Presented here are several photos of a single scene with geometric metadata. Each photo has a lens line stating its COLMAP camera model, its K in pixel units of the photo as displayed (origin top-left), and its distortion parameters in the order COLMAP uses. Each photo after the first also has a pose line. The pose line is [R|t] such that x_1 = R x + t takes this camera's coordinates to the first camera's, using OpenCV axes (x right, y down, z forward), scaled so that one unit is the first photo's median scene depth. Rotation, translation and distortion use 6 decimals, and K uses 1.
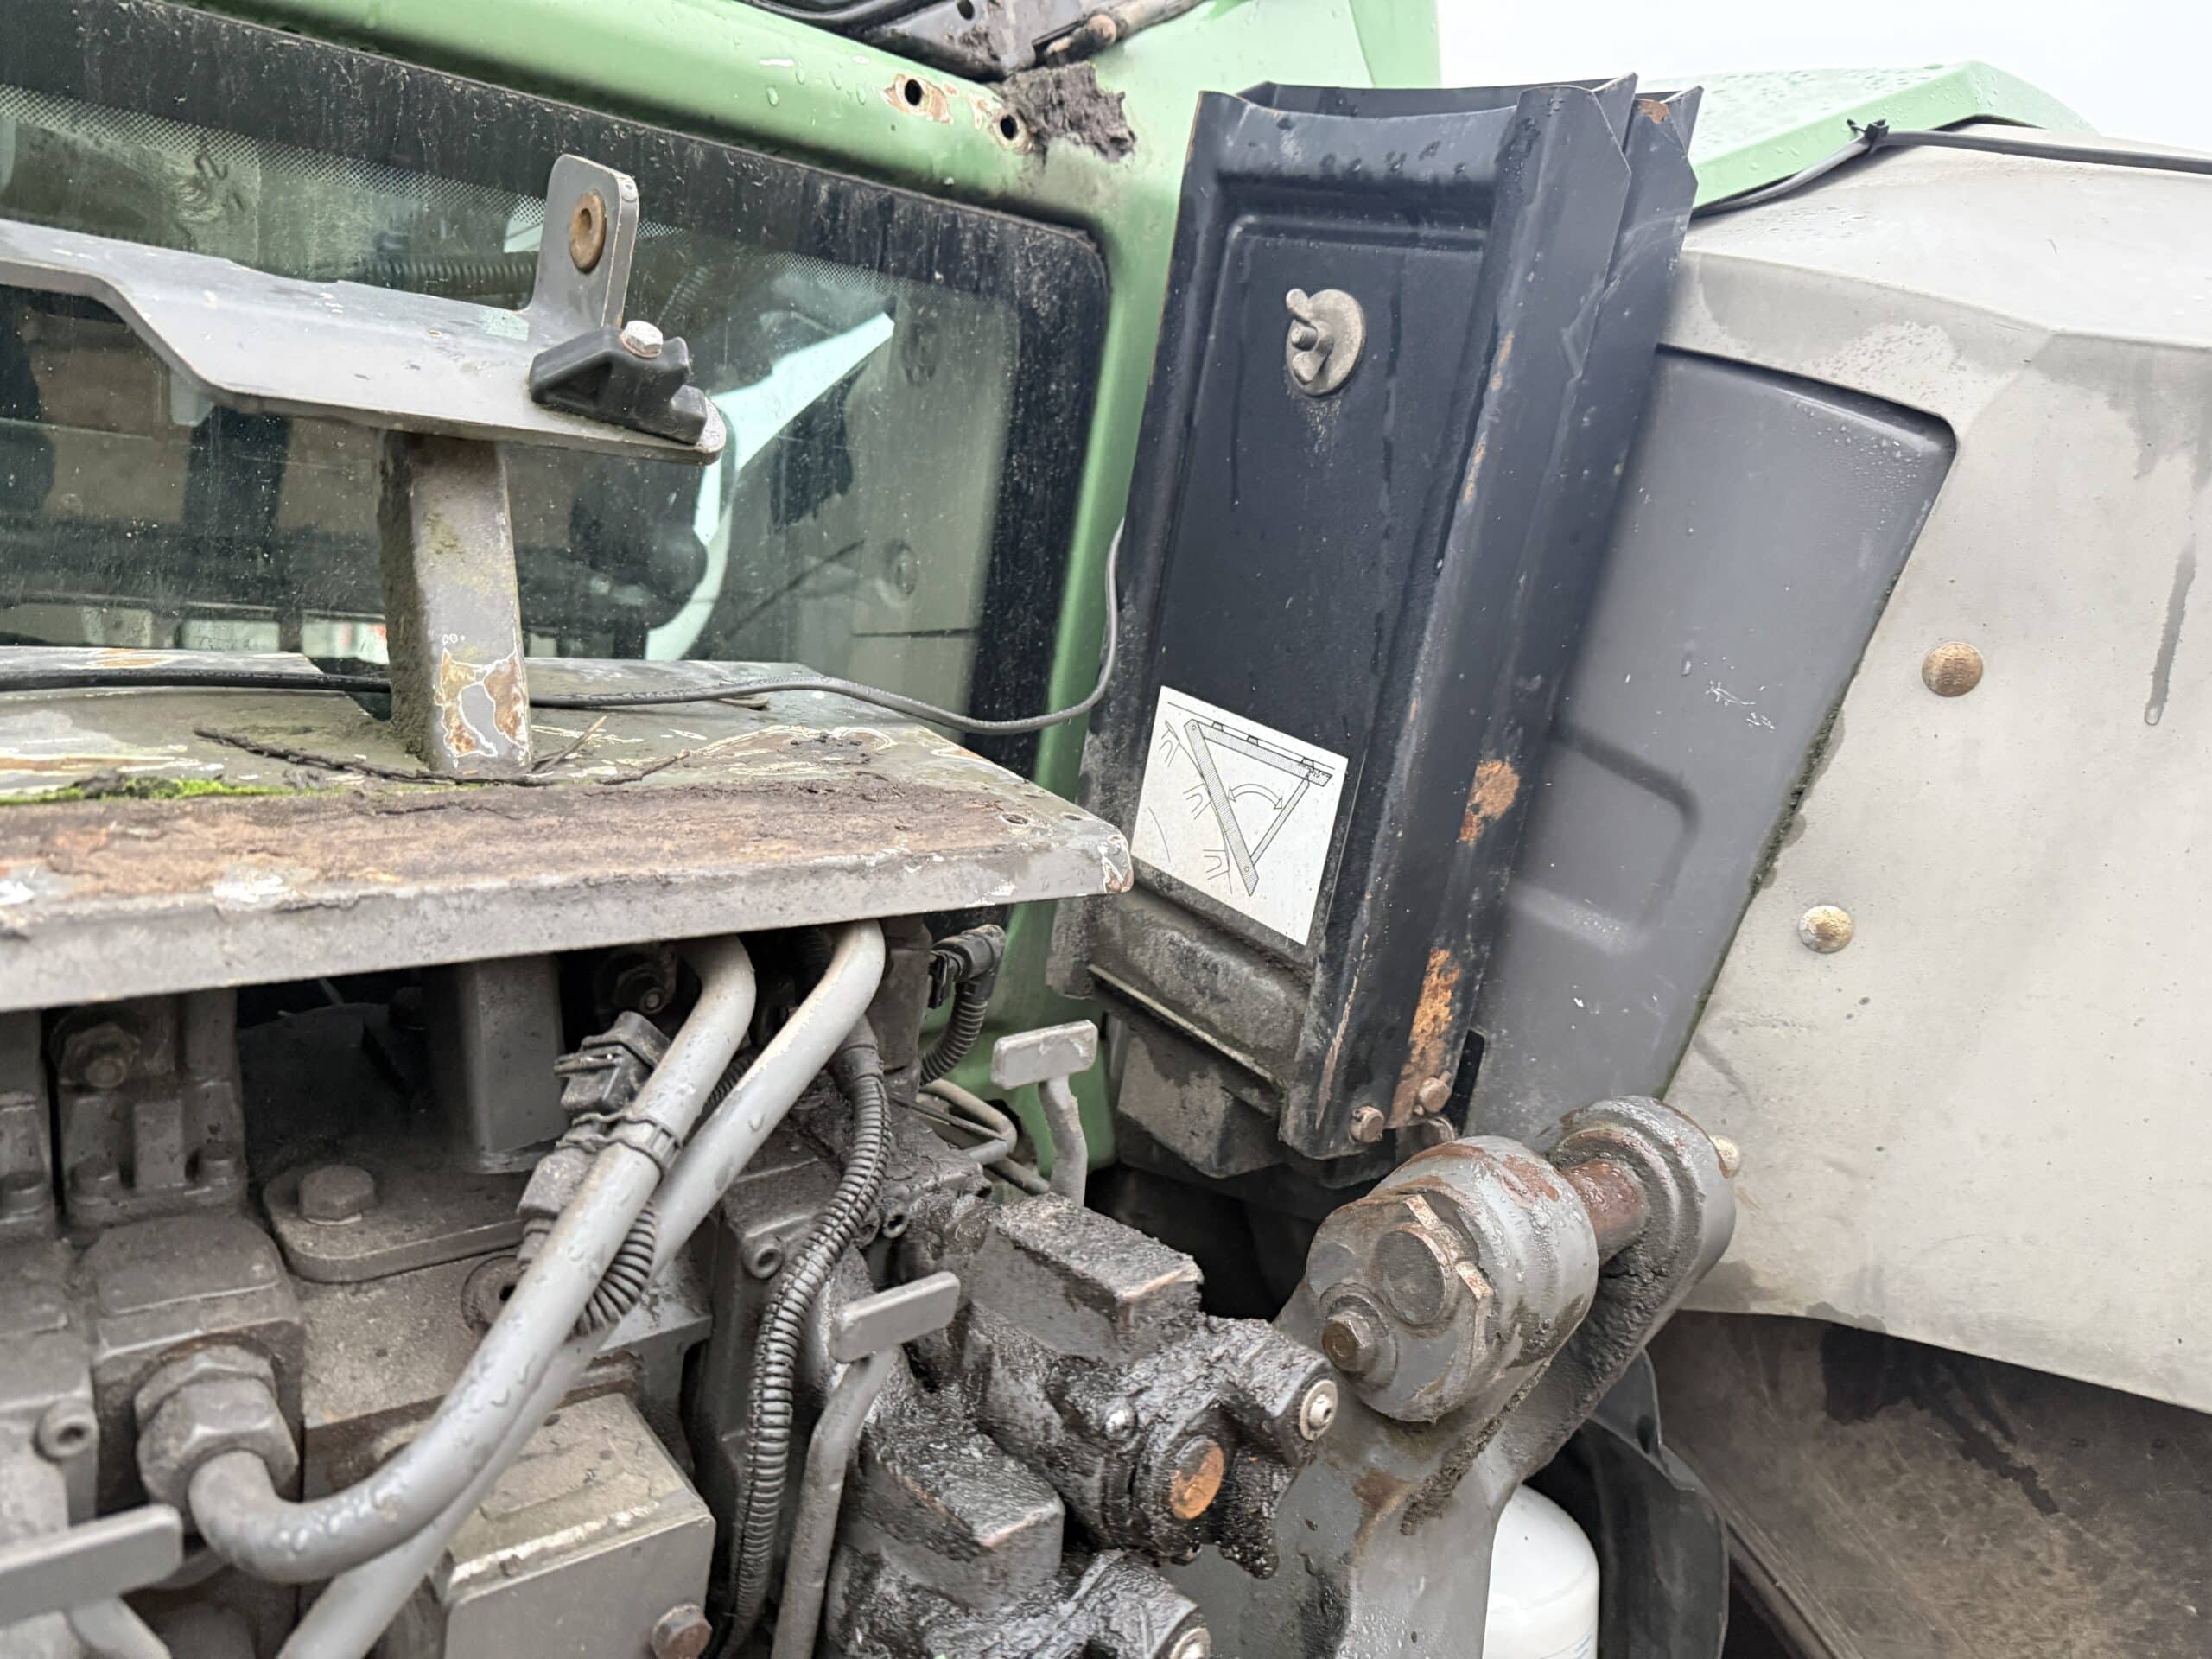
lens RADIAL K [[1547.3, 0, 1120.4], [0, 1547.3, 827.8], [0, 0, 1]] dist [0.058815, -0.056140]
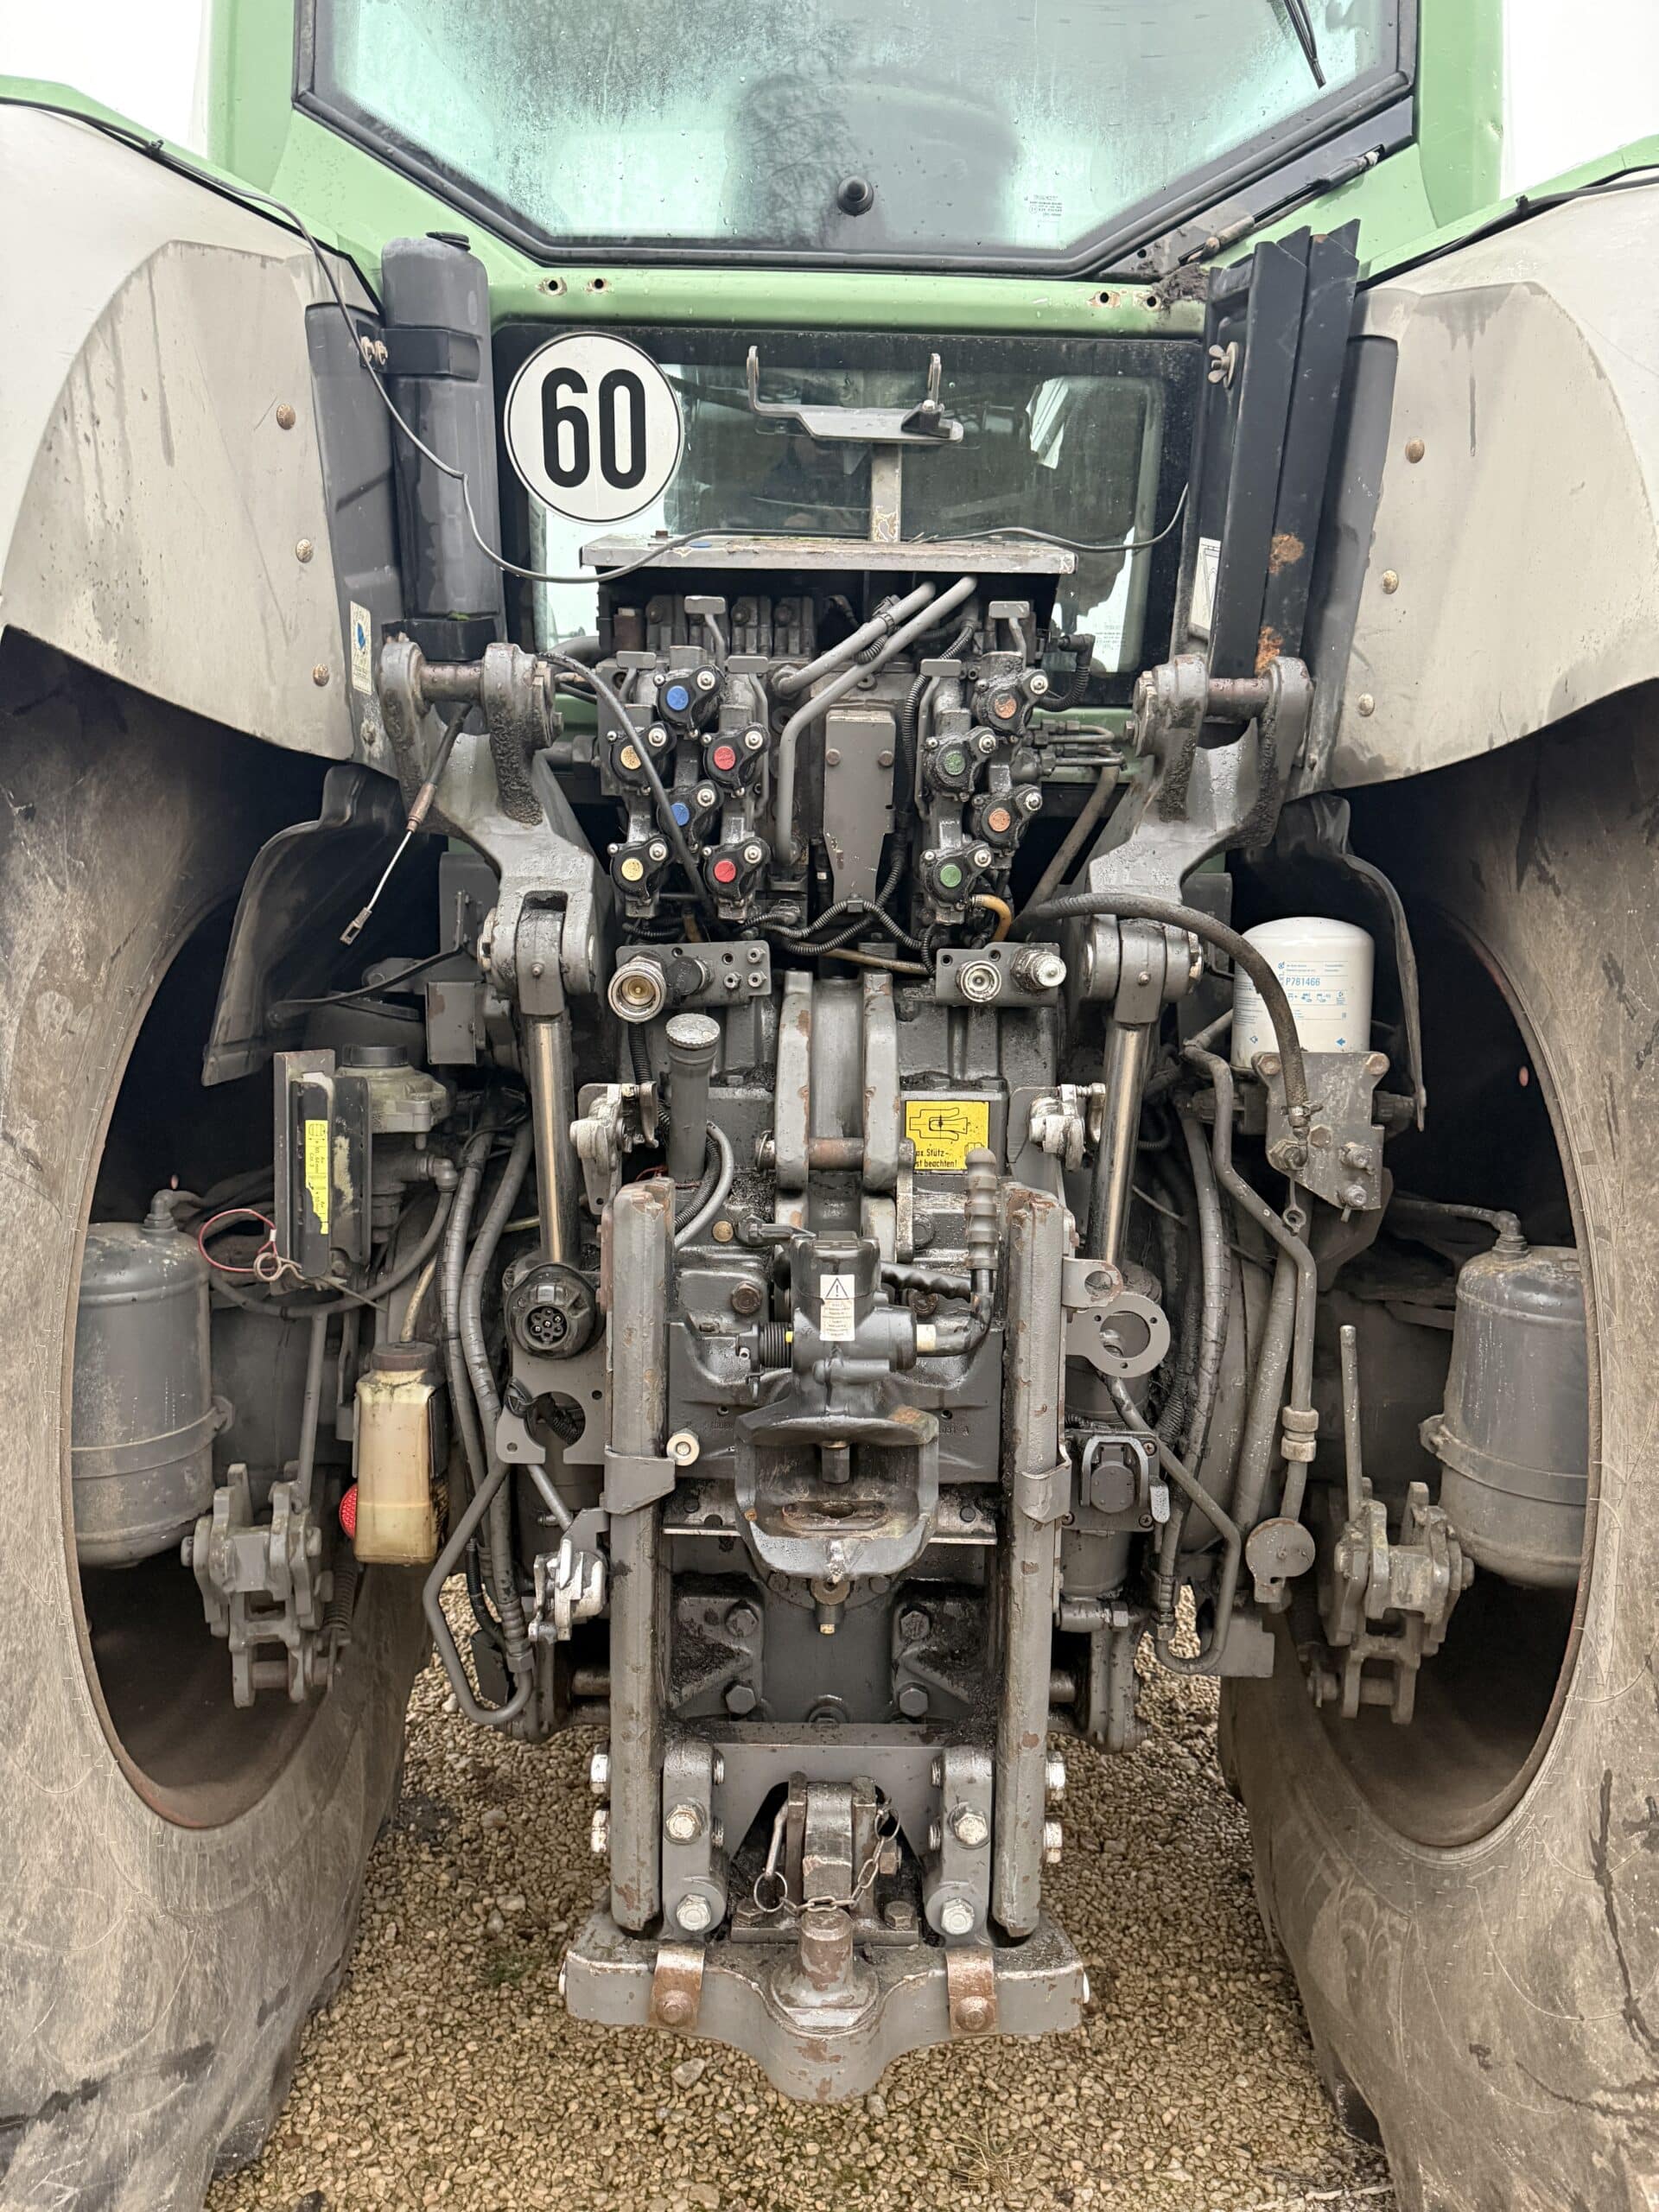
lens RADIAL K [[1547.3, 0, 826.8], [0, 1547.3, 1113.5], [0, 0, 1]] dist [0.058815, -0.056140]
pose [[0.757564, 0.098673, -0.645259, 1.292247], [-0.073615, 0.995117, 0.065746, 0.701597], [0.648596, -0.002306, 0.761129, -1.208018]]
